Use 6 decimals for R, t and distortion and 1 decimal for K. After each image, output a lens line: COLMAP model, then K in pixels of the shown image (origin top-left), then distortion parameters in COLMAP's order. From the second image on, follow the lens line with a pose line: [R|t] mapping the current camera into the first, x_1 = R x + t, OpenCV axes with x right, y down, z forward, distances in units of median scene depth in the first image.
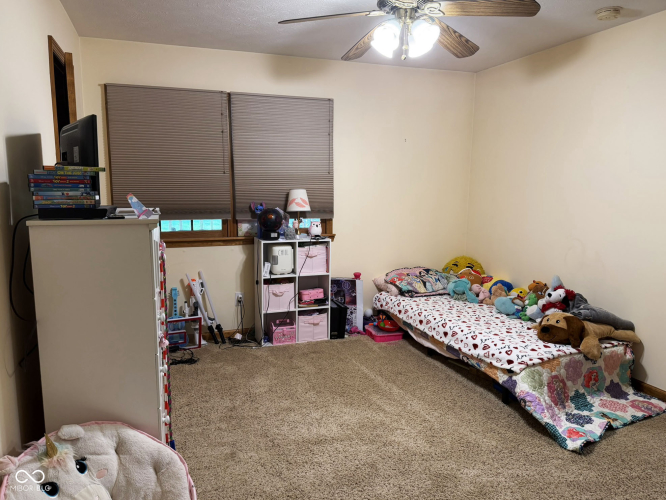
lens RADIAL K [[474.3, 0, 333.5], [0, 474.3, 250.6], [0, 0, 1]] dist [0.075305, -0.090531]
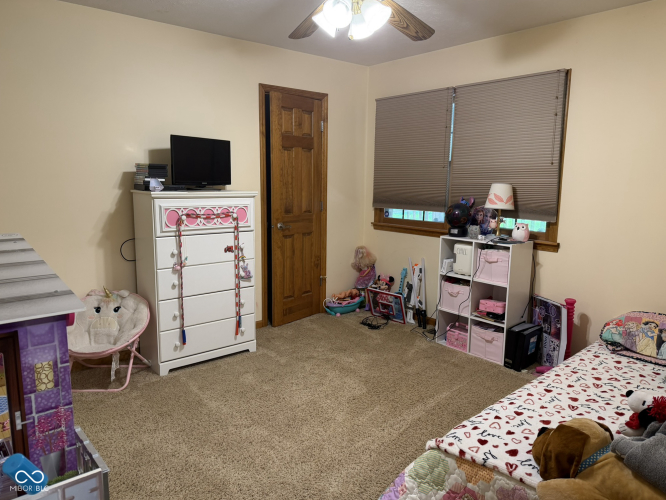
lens RADIAL K [[474.3, 0, 332.9], [0, 474.3, 247.7], [0, 0, 1]] dist [0.075305, -0.090531]
pose [[0.349386, 0.137842, -0.926784, 0.651716], [-0.142274, 0.985455, 0.092932, -0.052133], [0.926114, 0.099388, 0.363915, 0.415510]]
